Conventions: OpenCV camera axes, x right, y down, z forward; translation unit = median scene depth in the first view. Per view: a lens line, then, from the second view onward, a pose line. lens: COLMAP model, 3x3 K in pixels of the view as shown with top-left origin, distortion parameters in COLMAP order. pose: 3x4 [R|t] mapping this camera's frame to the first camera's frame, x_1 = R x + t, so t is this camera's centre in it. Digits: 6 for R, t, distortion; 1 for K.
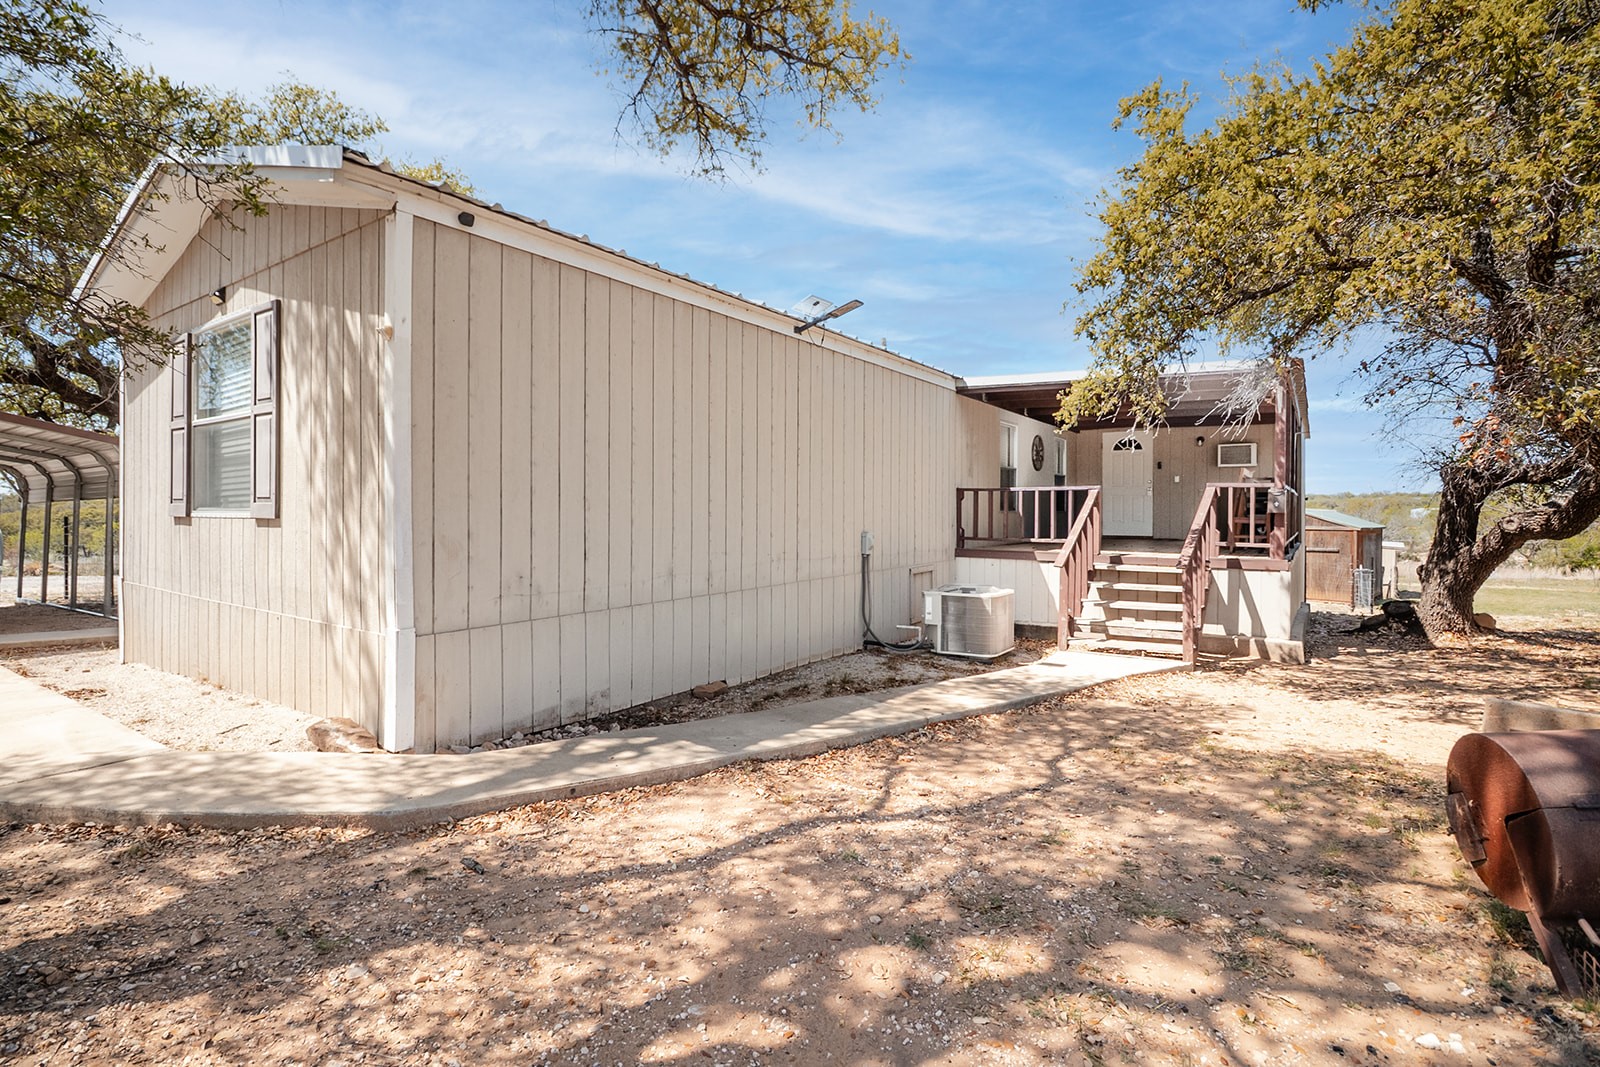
lens RADIAL K [[807.7, 0, 792.4], [0, 807.7, 510.1], [0, 0, 1]] dist [0.003443, 0.002153]
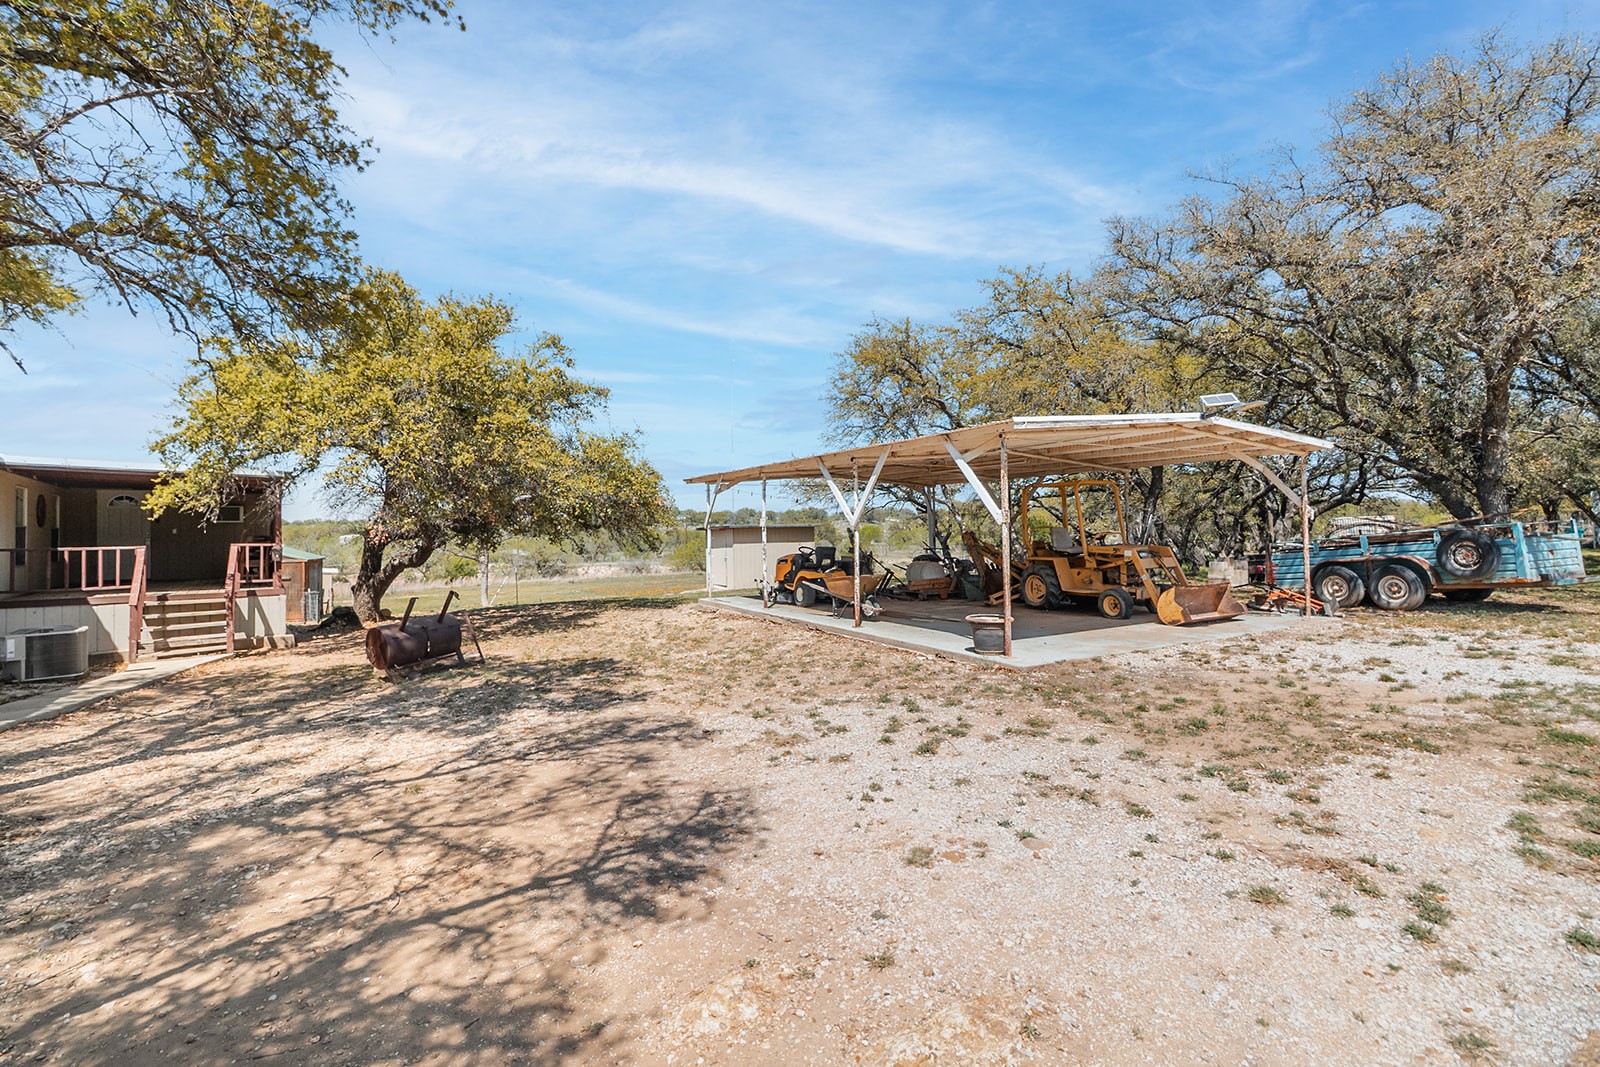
lens RADIAL K [[807.7, 0, 792.4], [0, 807.7, 510.1], [0, 0, 1]] dist [0.003443, 0.002153]
pose [[0.397100, 0.010139, 0.917719, -0.501384], [0.021075, 0.999575, -0.020163, -0.043711], [-0.917533, 0.027348, 0.396718, -0.625268]]
